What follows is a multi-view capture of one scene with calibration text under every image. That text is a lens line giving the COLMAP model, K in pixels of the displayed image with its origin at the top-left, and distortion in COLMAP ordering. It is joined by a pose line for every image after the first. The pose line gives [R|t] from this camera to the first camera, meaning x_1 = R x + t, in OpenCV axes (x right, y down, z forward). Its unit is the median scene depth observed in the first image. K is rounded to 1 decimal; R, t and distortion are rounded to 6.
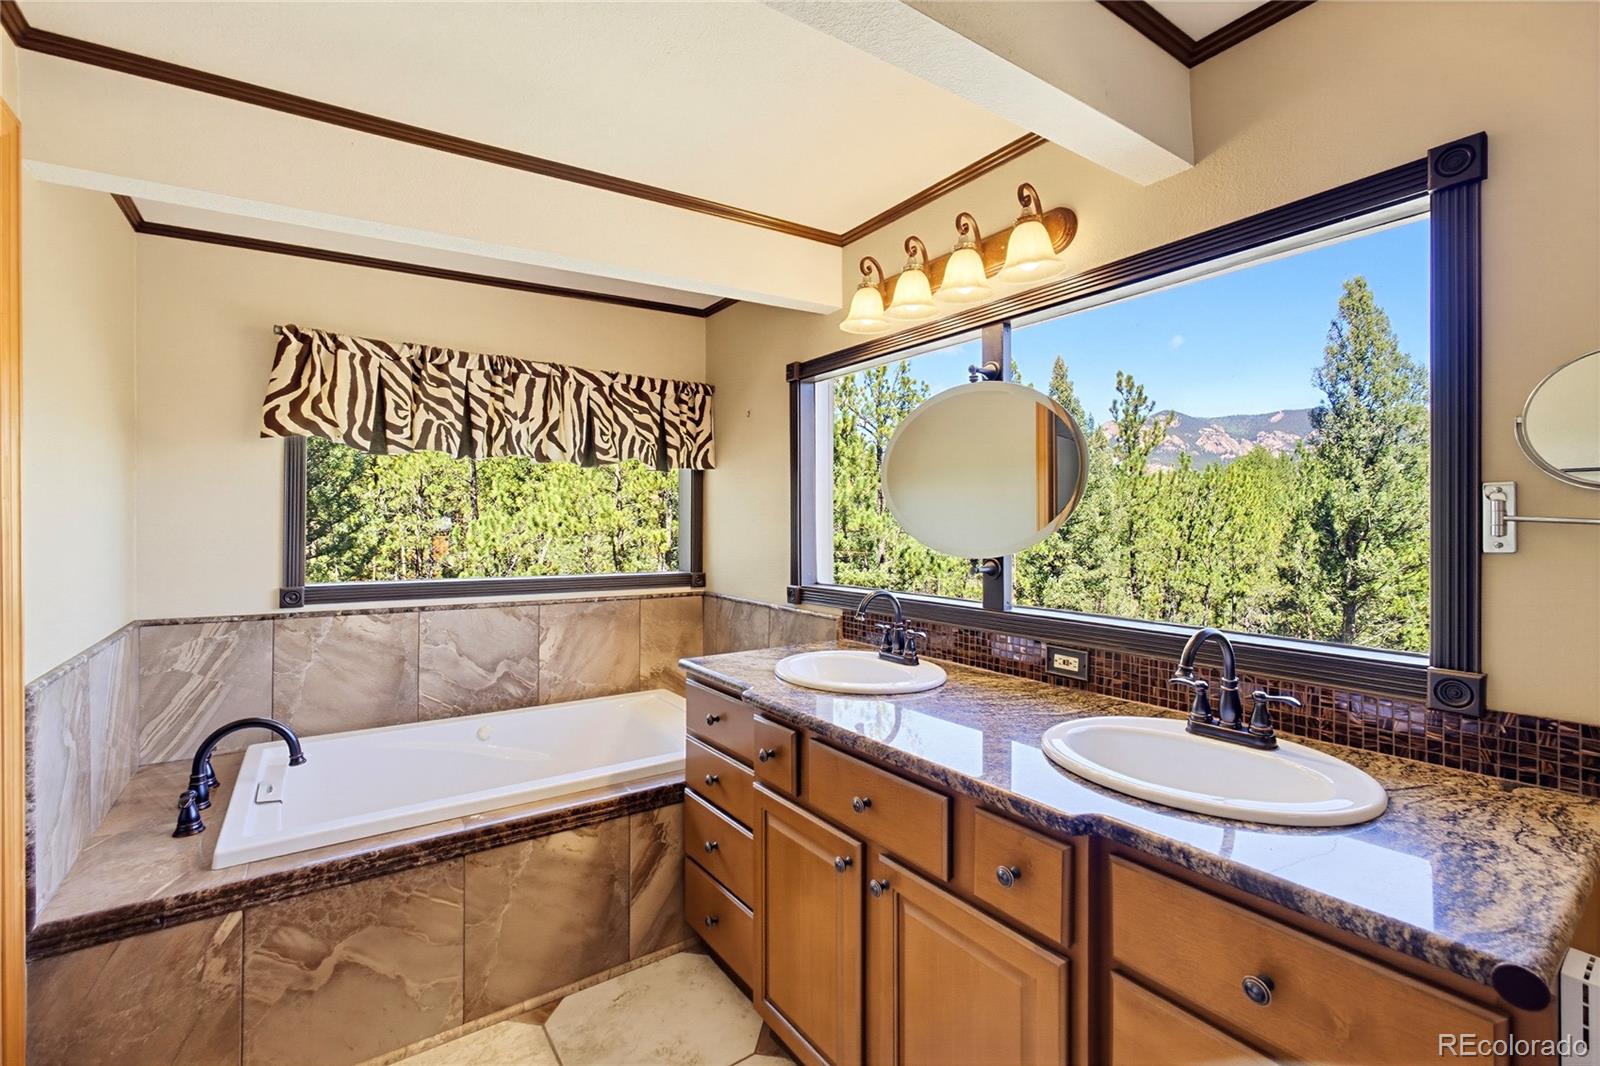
lens RADIAL K [[681.9, 0, 797.9], [0, 681.9, 529.5], [0, 0, 1]] dist [-0.016714, 0.004257]
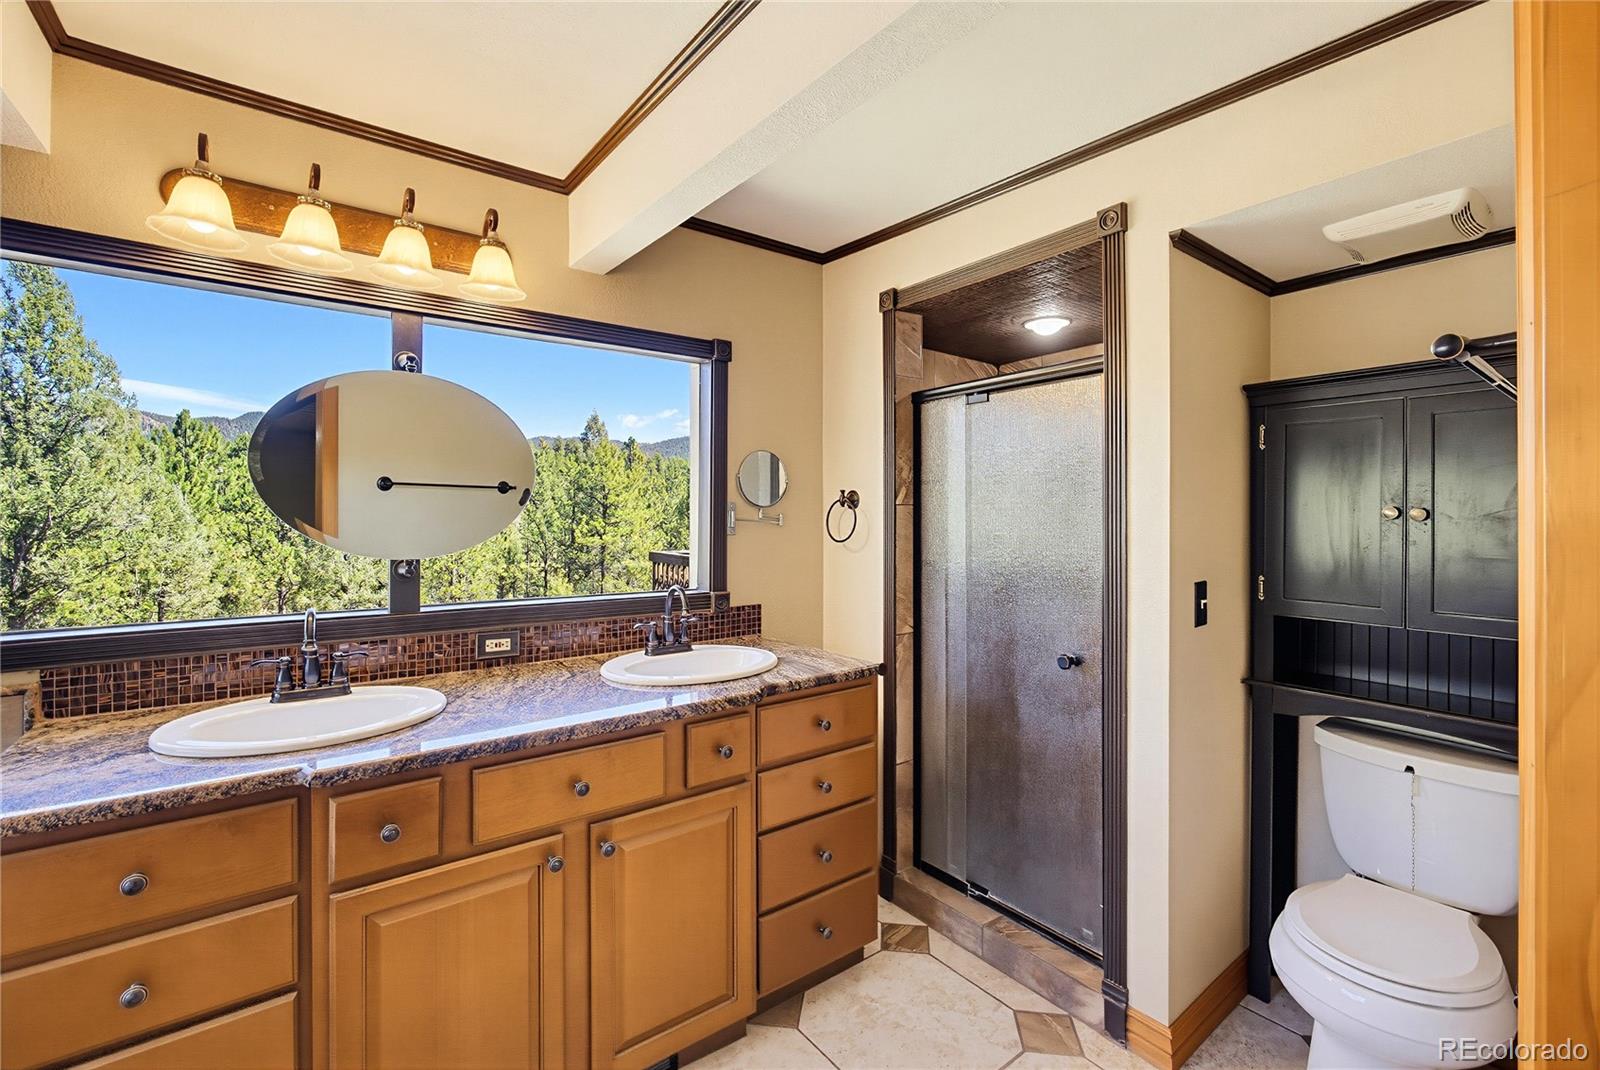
lens RADIAL K [[681.9, 0, 799.1], [0, 681.9, 524.4], [0, 0, 1]] dist [-0.016714, 0.004257]
pose [[-0.021029, -0.006761, 0.999756, -0.663424], [0.009839, 0.999927, 0.006969, -0.006969], [-0.999730, 0.009983, -0.020961, 0.465215]]
